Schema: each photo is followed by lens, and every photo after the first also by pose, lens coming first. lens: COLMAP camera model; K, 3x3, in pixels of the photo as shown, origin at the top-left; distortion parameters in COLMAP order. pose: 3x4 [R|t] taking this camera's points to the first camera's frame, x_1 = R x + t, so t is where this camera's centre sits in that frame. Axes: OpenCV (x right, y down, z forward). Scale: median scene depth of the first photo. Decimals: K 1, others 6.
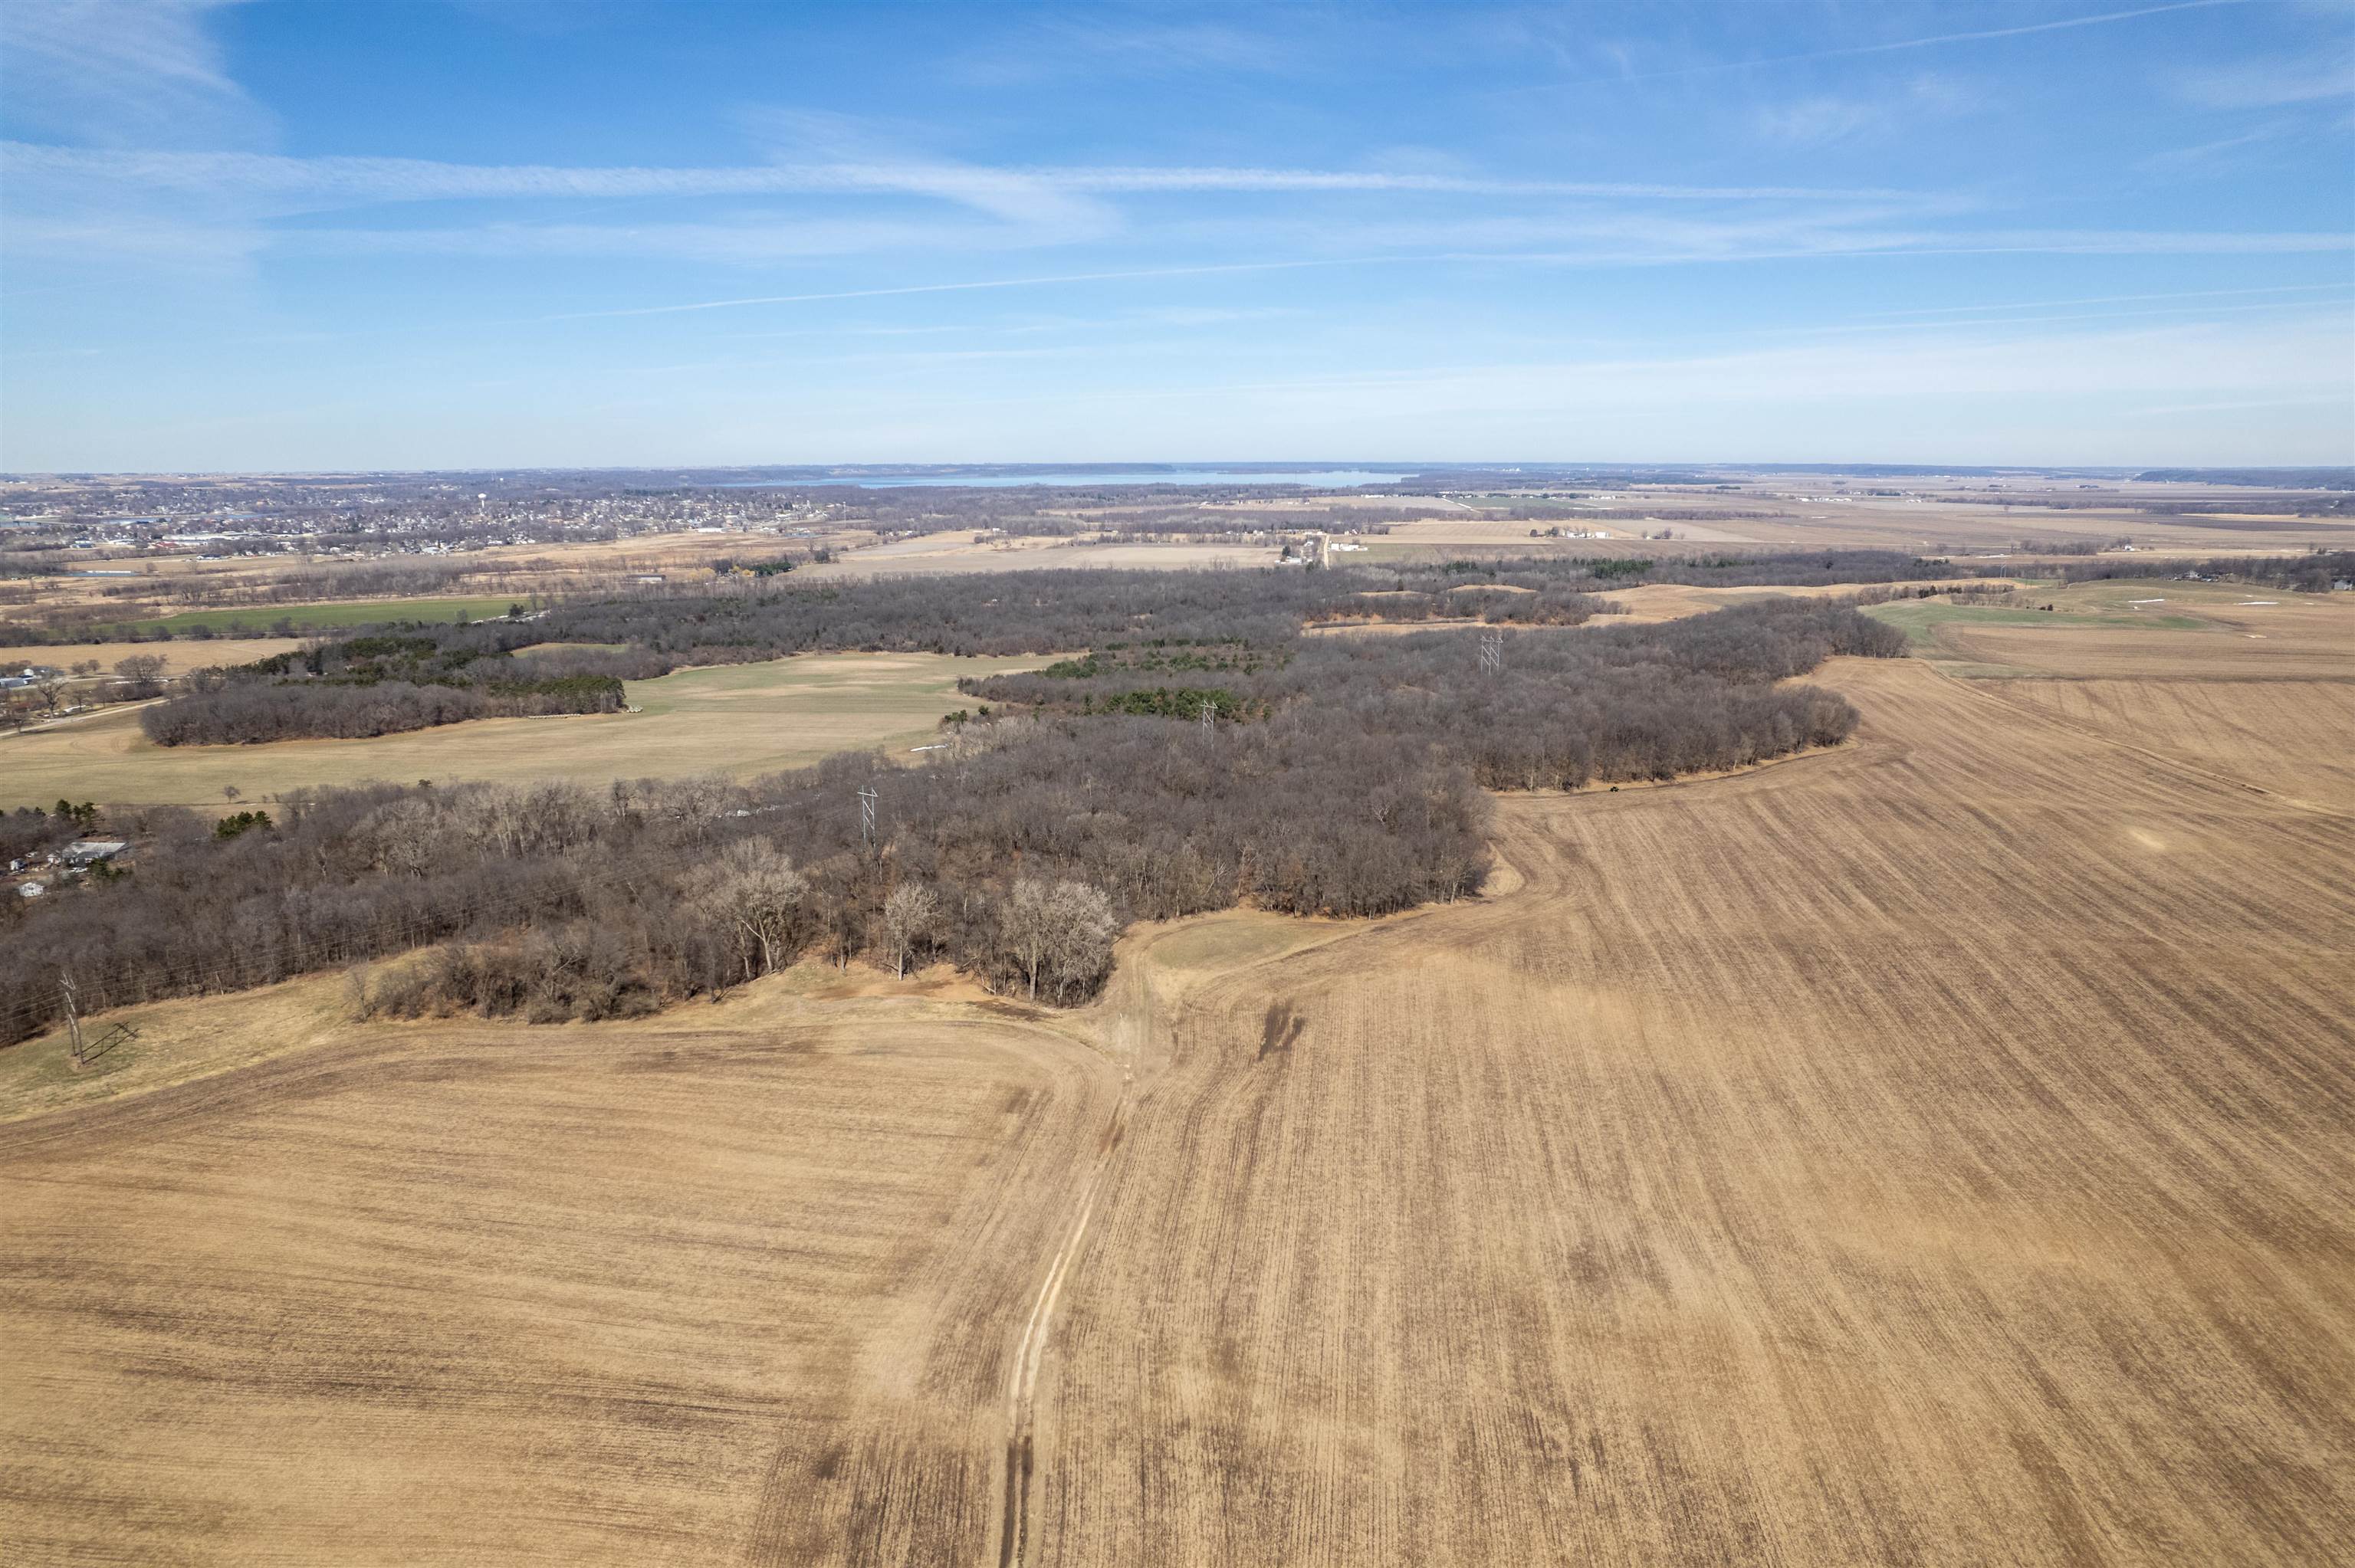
lens RADIAL K [[1506.2, 0, 1189.3], [0, 1506.2, 756.2], [0, 0, 1]] dist [-0.075919, 0.066742]
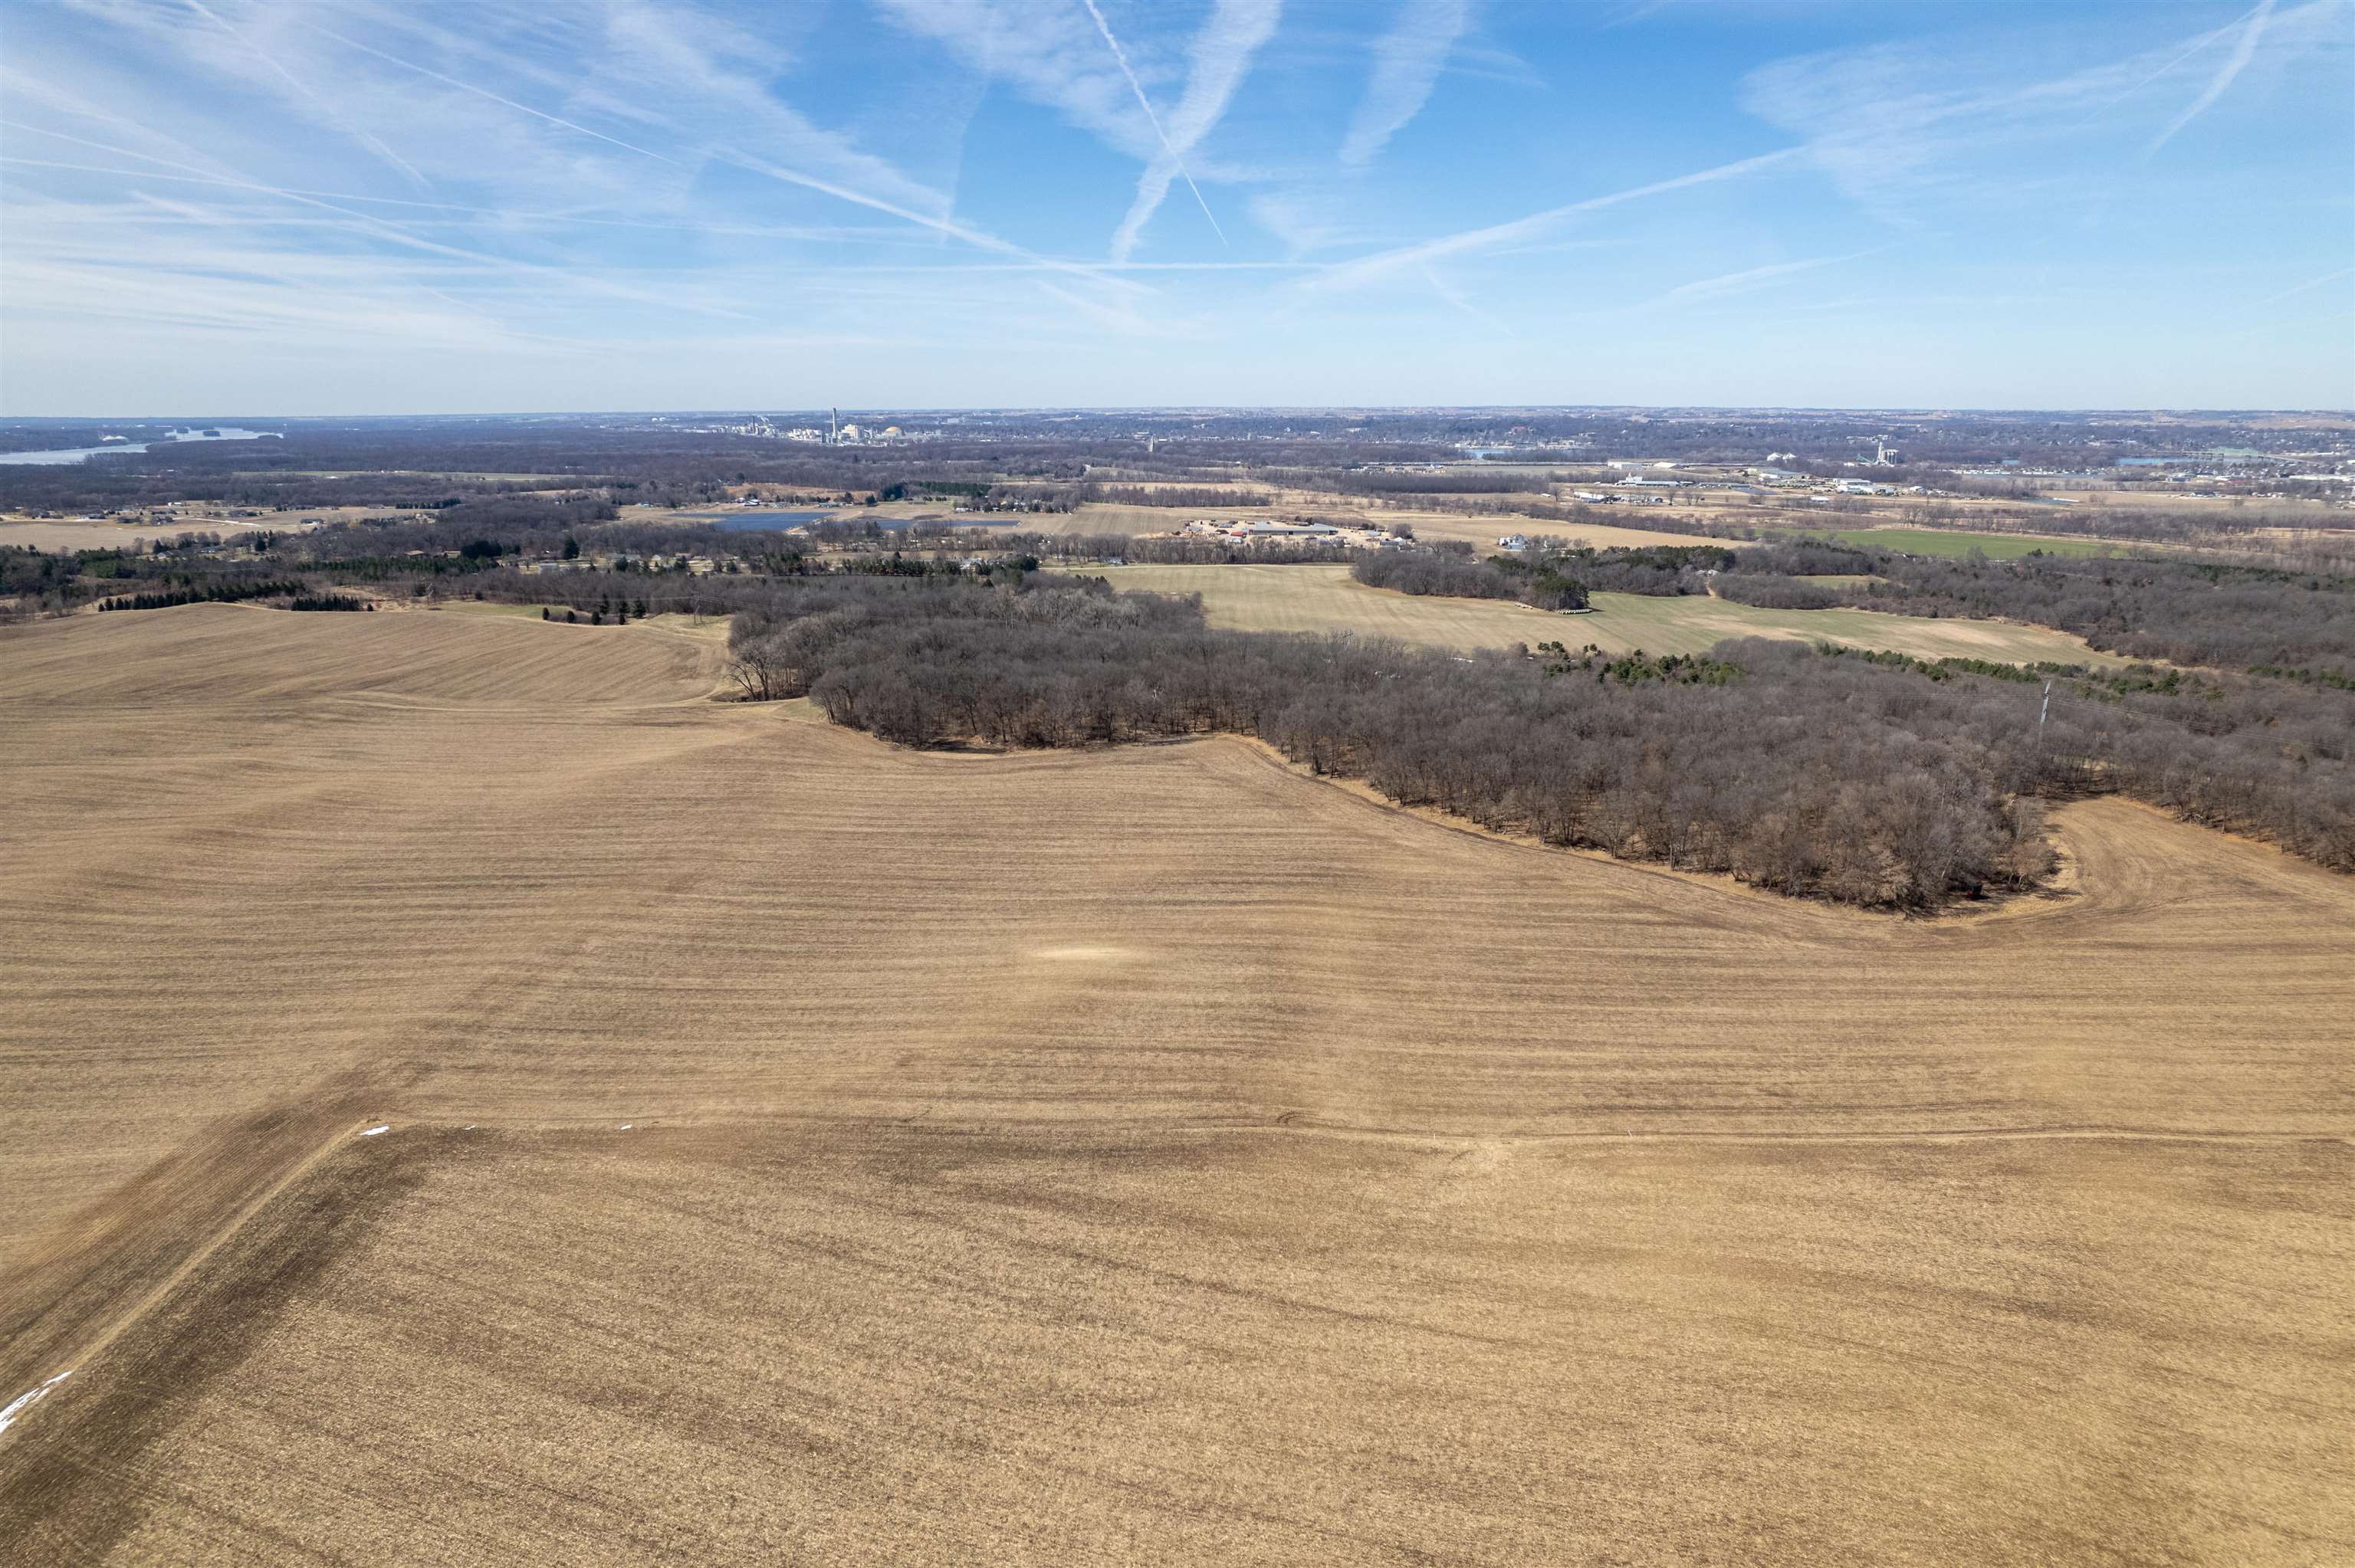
lens RADIAL K [[1506.2, 0, 1186.4], [0, 1506.2, 801.4], [0, 0, 1]] dist [-0.075919, 0.066742]
pose [[0.116224, 0.257446, -0.959278, 0.528431], [-0.191056, 0.953581, 0.232769, -0.073717], [0.974674, 0.156223, 0.160016, 0.376365]]
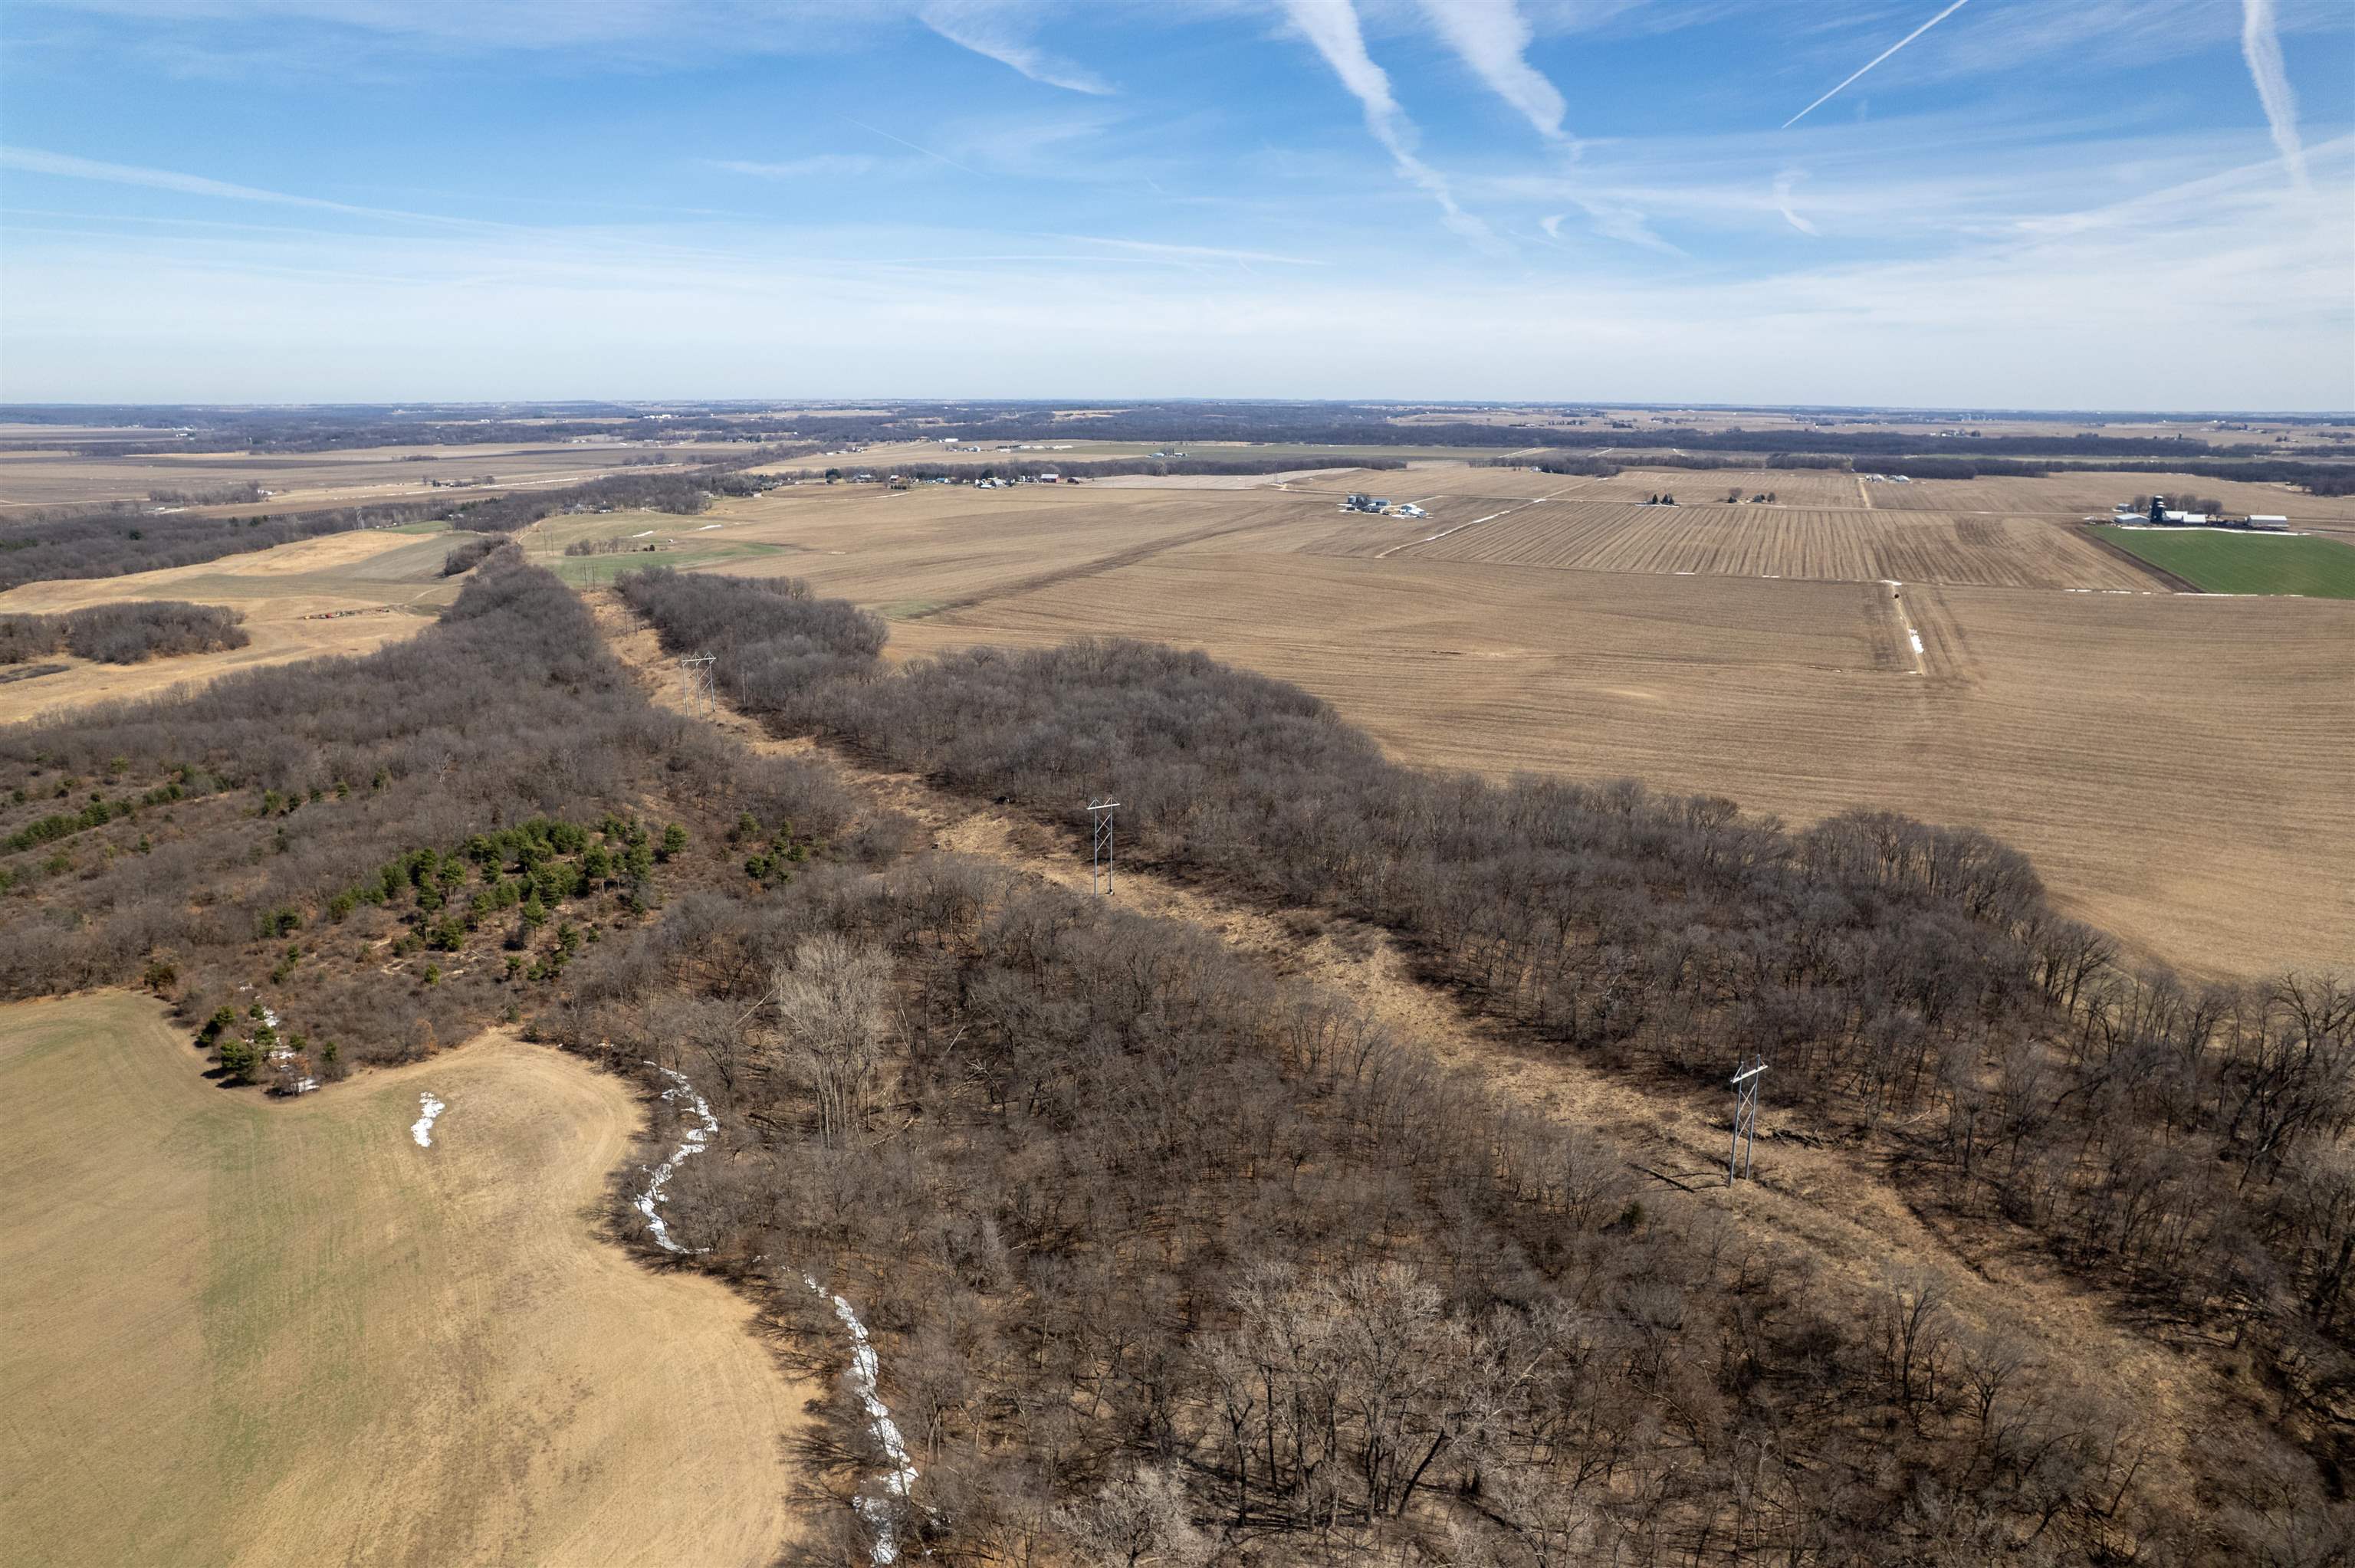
lens RADIAL K [[1506.2, 0, 1174.1], [0, 1506.2, 772.6], [0, 0, 1]] dist [-0.075919, 0.066742]
pose [[0.266426, -0.233739, 0.935085, -0.276194], [0.186028, 0.964380, 0.188058, -0.078667], [-0.945733, 0.123848, 0.300418, 0.399688]]
